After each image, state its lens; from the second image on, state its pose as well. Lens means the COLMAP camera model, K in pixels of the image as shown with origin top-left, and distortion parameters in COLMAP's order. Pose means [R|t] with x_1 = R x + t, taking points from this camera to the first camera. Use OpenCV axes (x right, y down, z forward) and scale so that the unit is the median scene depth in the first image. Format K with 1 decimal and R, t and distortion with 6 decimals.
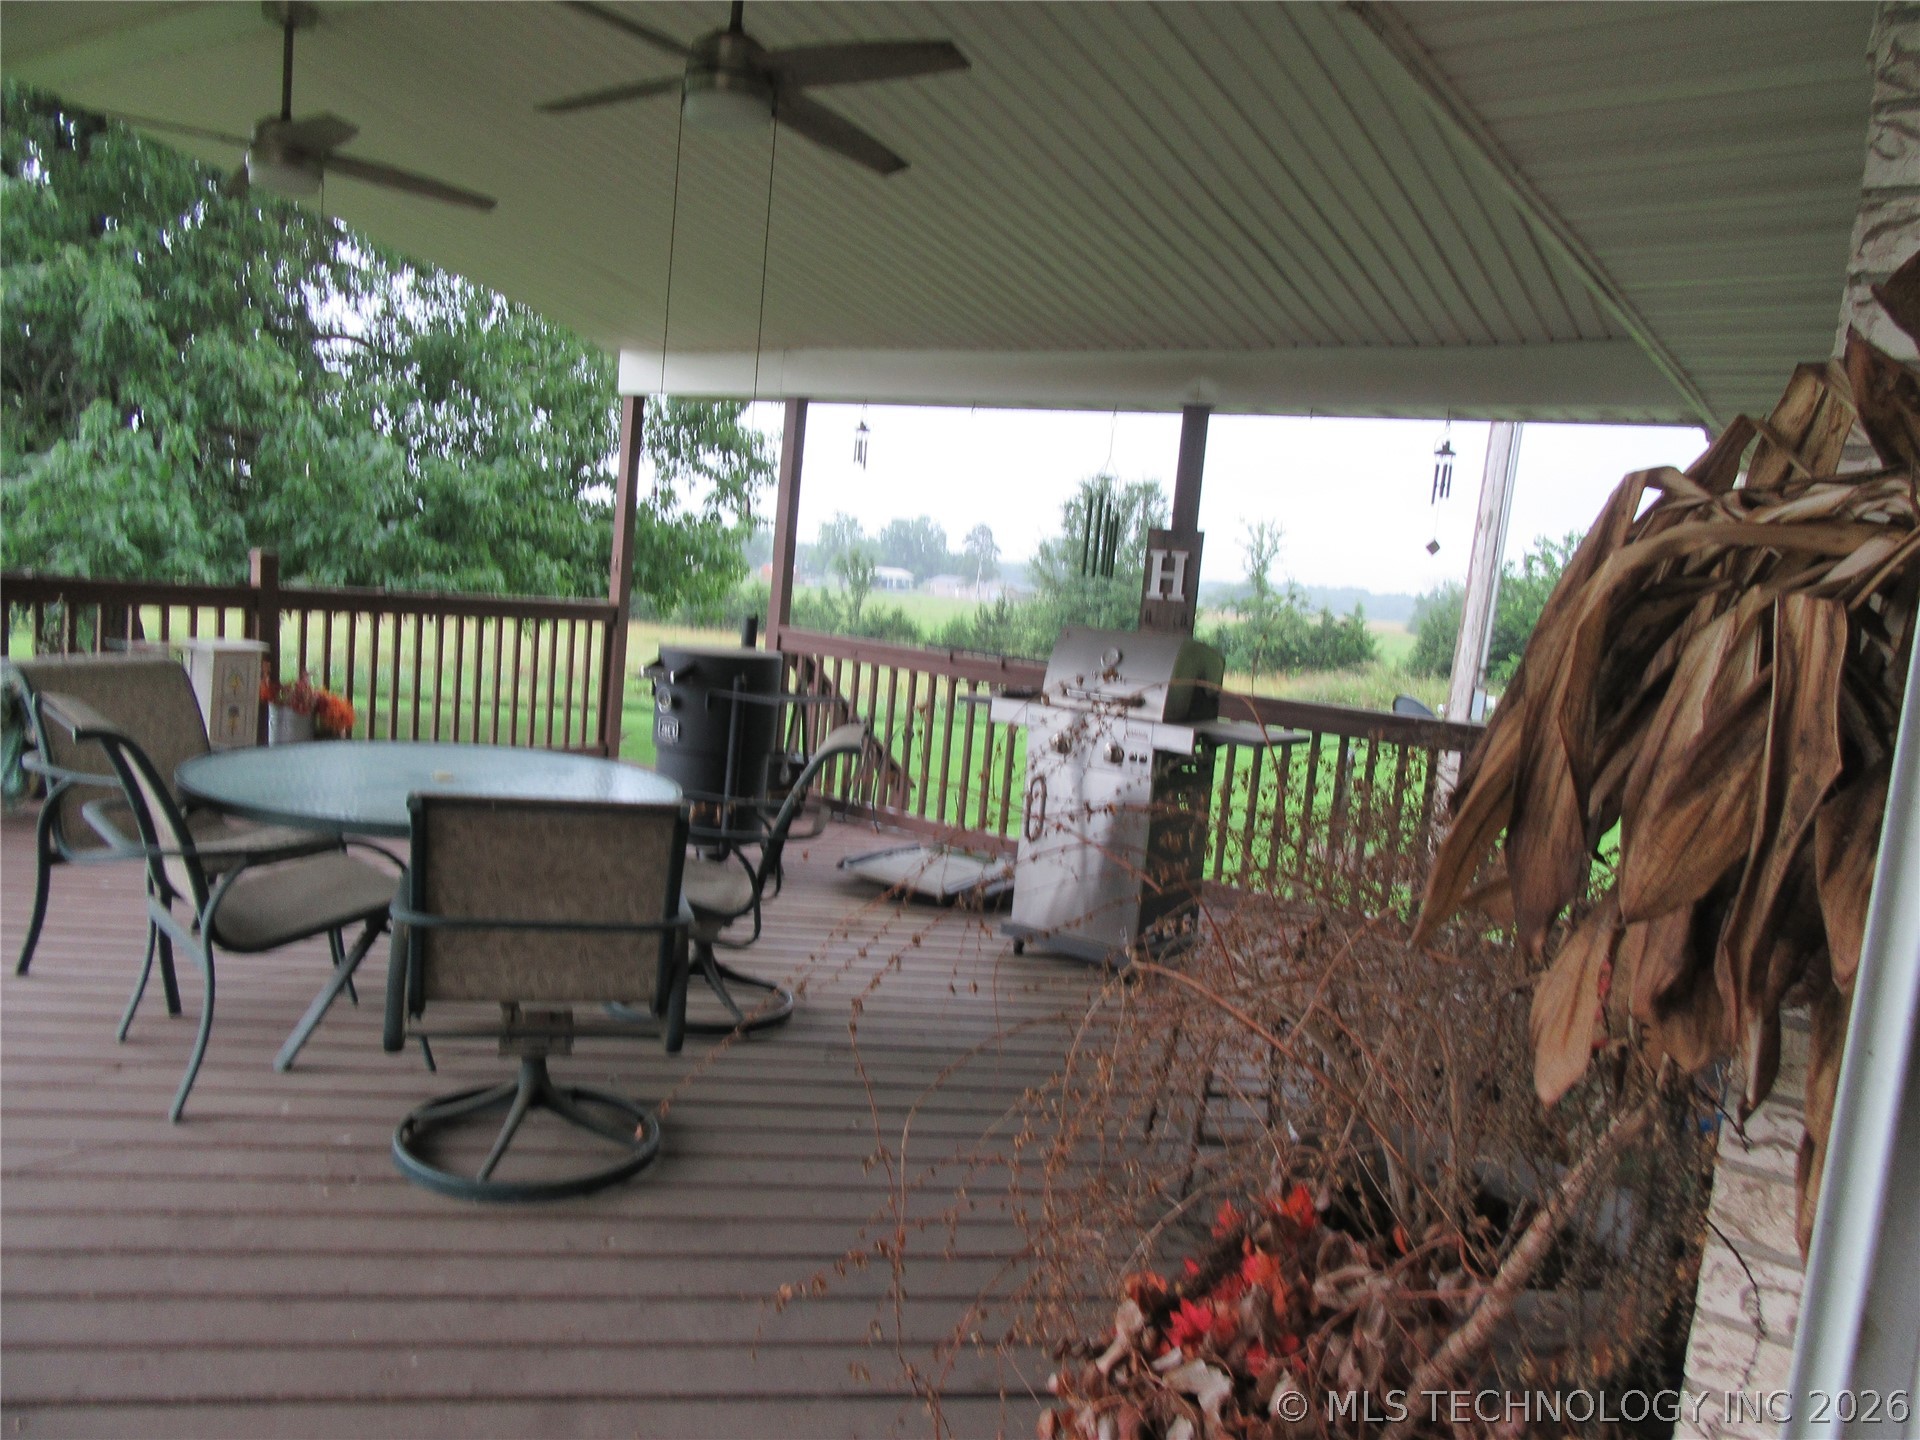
lens RADIAL K [[1404.7, 0, 960.0], [0, 1404.7, 720.0], [0, 0, 1]] dist [-0.004371, 0.008608]
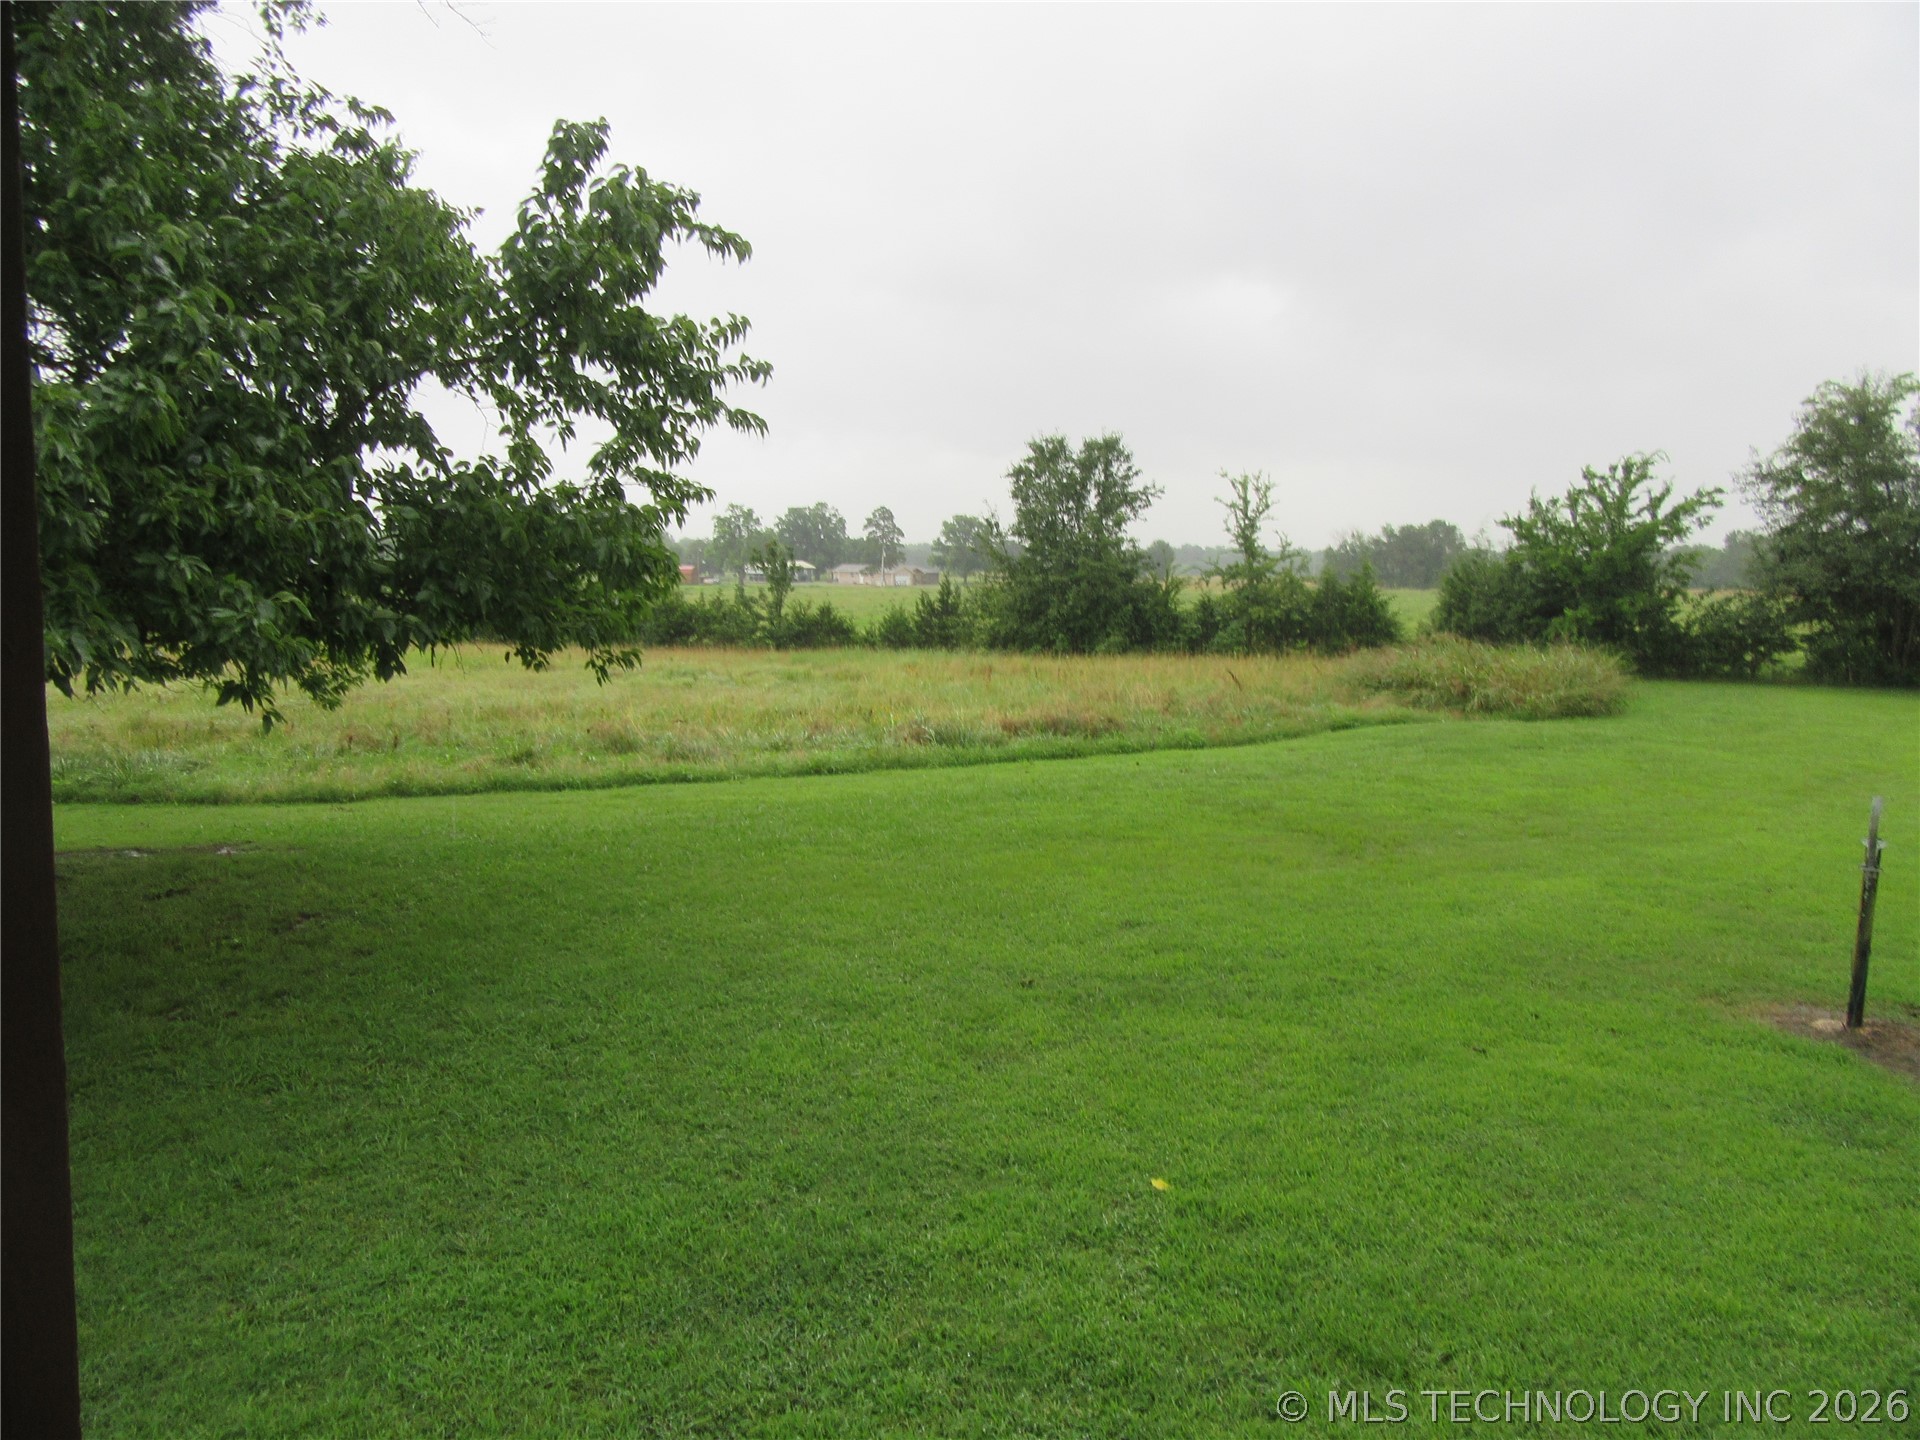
lens RADIAL K [[1385.0, 0, 960.0], [0, 1385.0, 720.0], [0, 0, 1]] dist [0.008988, -0.000950]
pose [[0.994593, -0.078353, 0.068157, -0.029495], [0.077375, 0.996859, 0.016880, -0.018267], [-0.069265, -0.011515, 0.997532, 0.157650]]
